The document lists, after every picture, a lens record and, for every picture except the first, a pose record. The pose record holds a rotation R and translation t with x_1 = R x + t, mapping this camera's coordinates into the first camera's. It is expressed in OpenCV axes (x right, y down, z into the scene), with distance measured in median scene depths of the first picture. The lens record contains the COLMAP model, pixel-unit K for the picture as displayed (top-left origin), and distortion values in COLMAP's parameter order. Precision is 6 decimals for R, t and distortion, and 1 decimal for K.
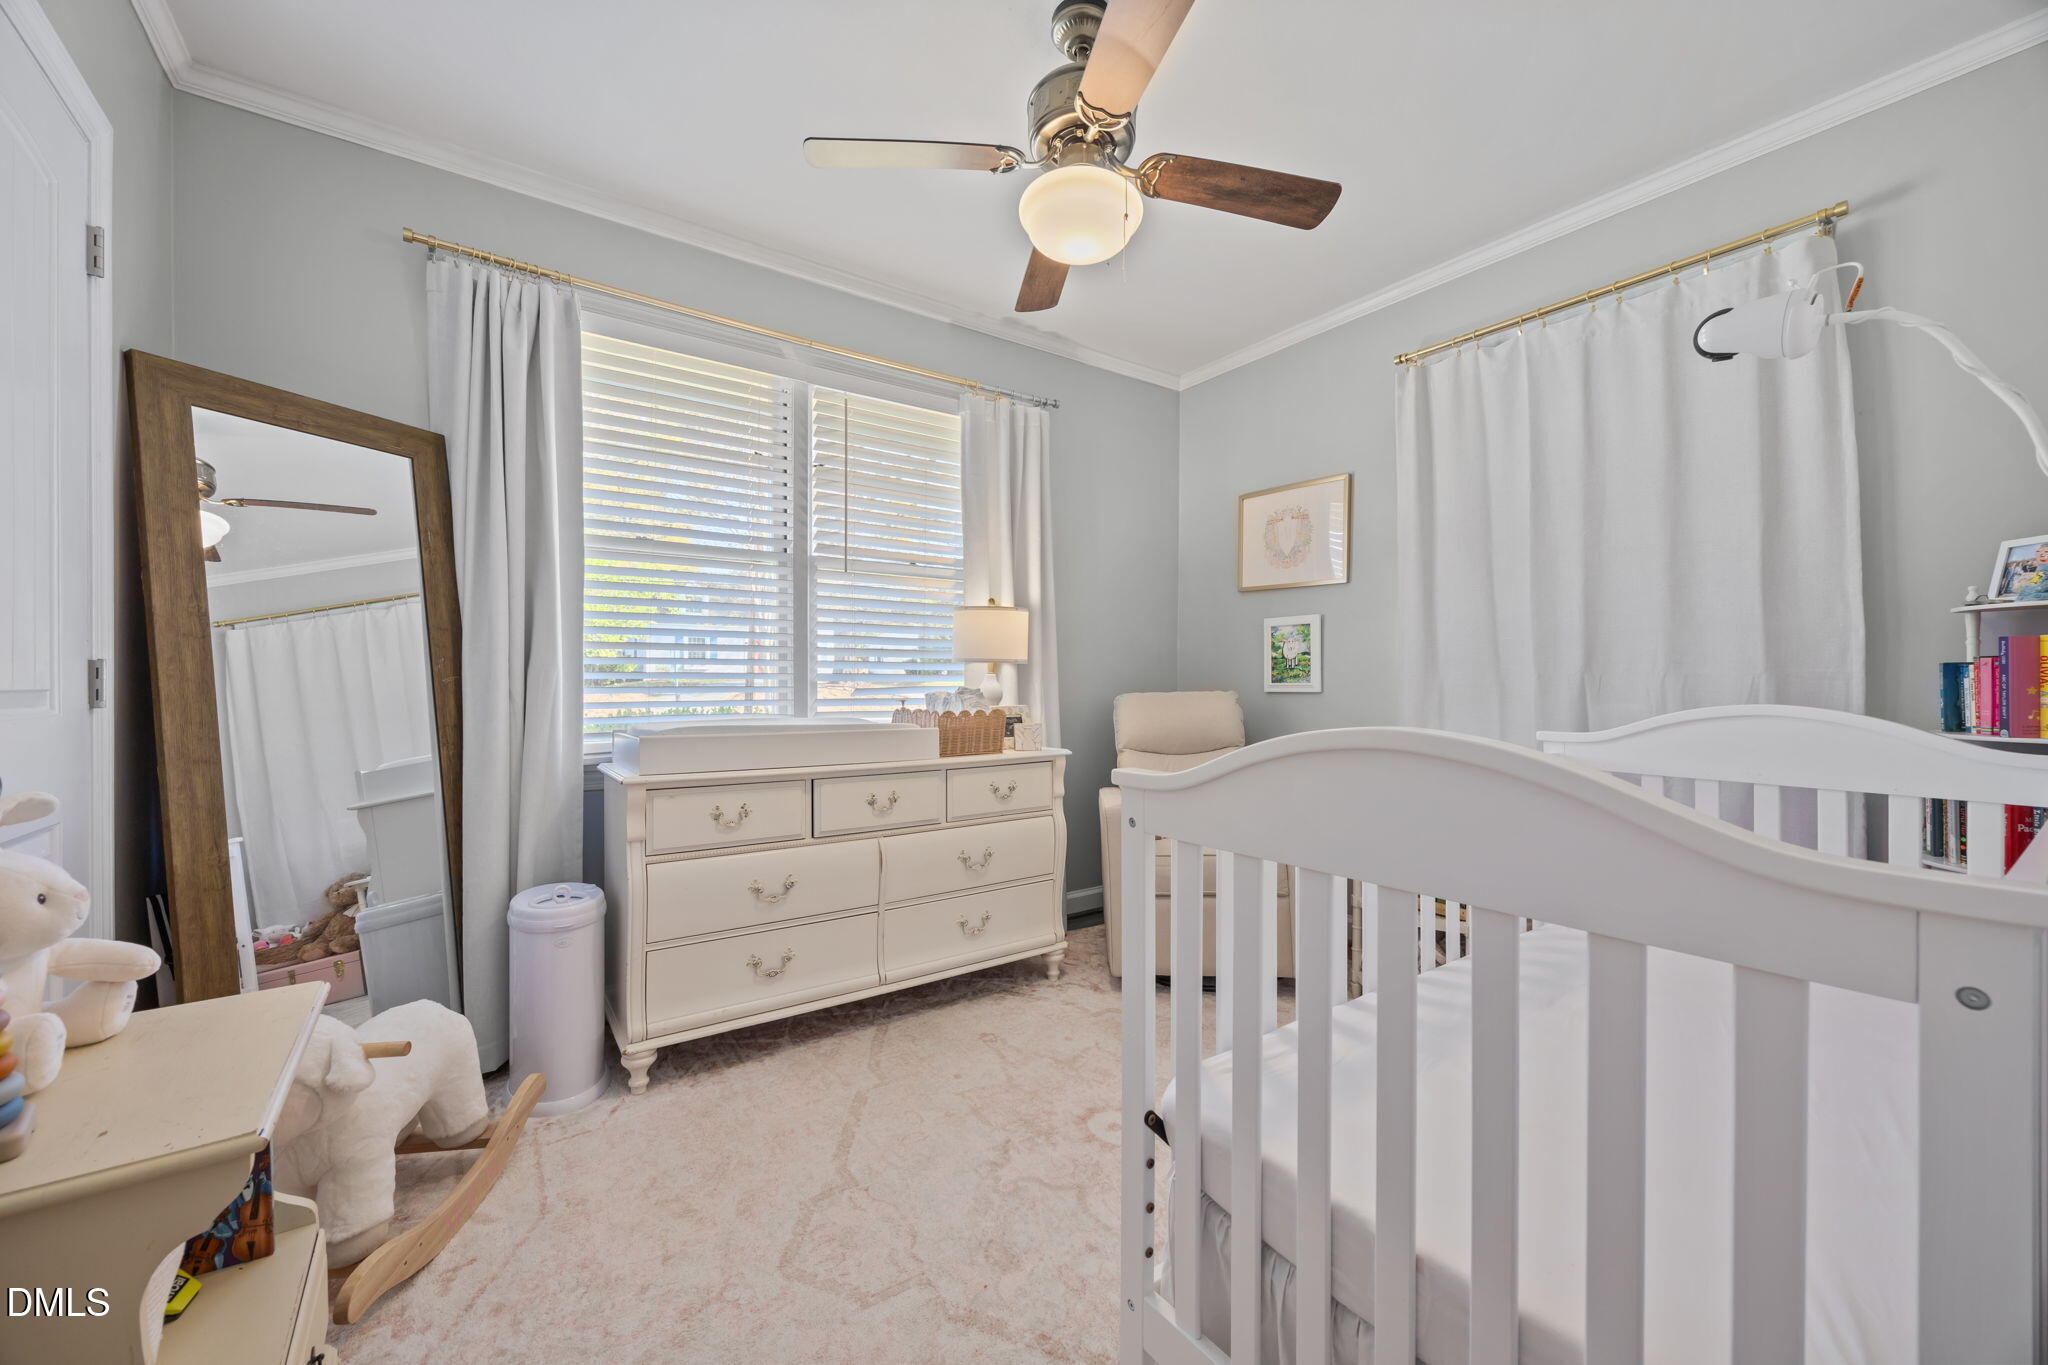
lens RADIAL K [[776.9, 0, 1012.4], [0, 776.9, 685.9], [0, 0, 1]] dist [-0.007456, 0.000257]
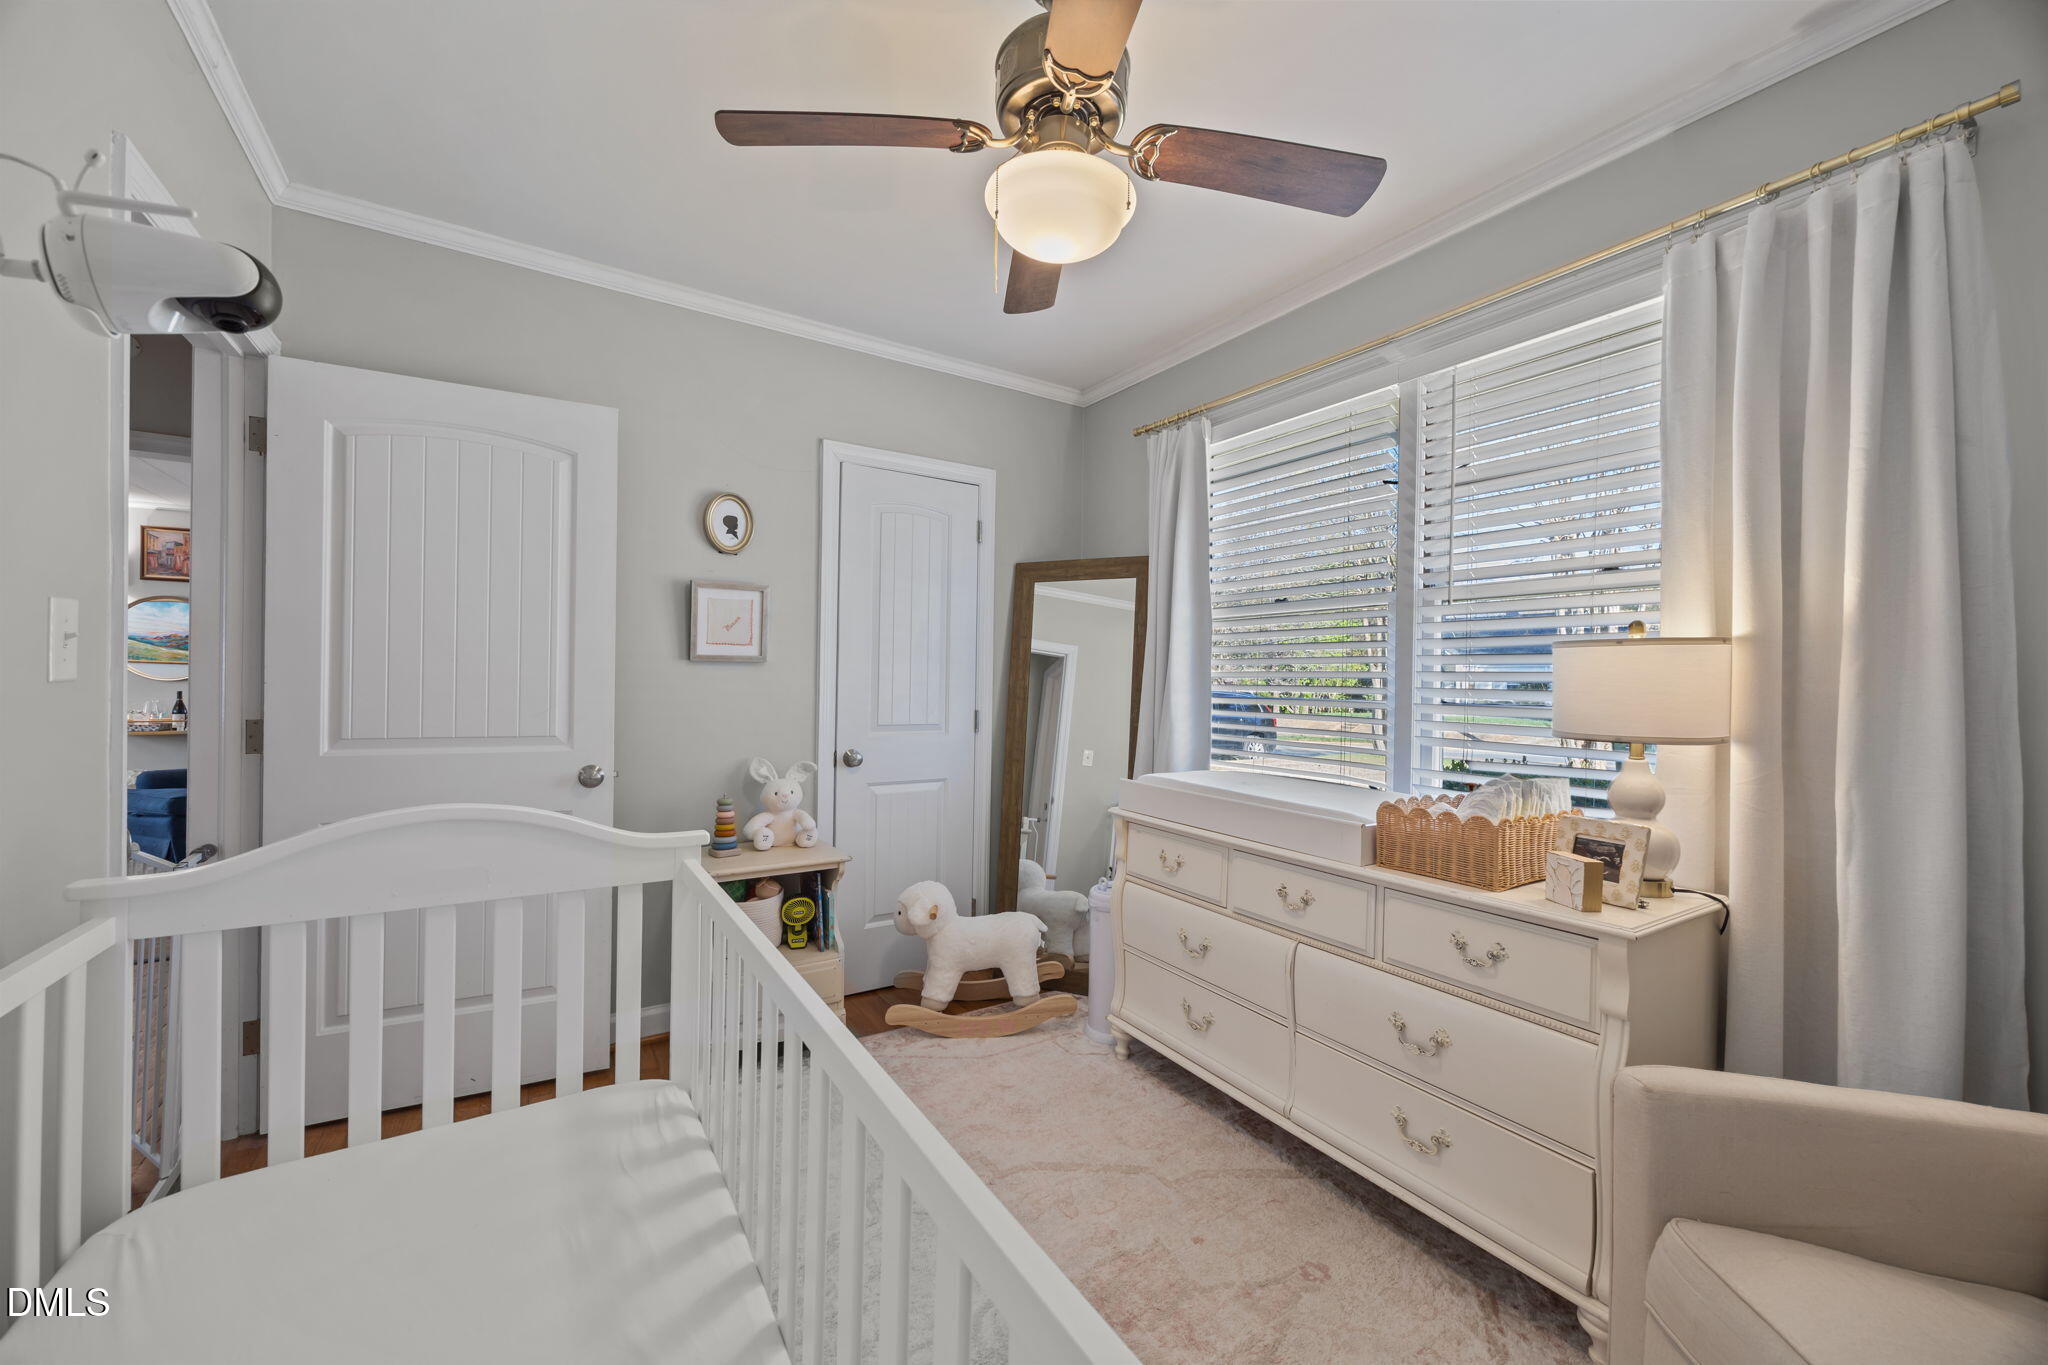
lens RADIAL K [[776.9, 0, 1012.4], [0, 776.9, 685.9], [0, 0, 1]] dist [-0.007456, 0.000257]
pose [[-0.054018, 0.005807, -0.998523, 0.714748], [-0.018437, 0.999807, 0.006811, -0.081818], [0.998370, 0.018777, -0.053900, 0.790538]]
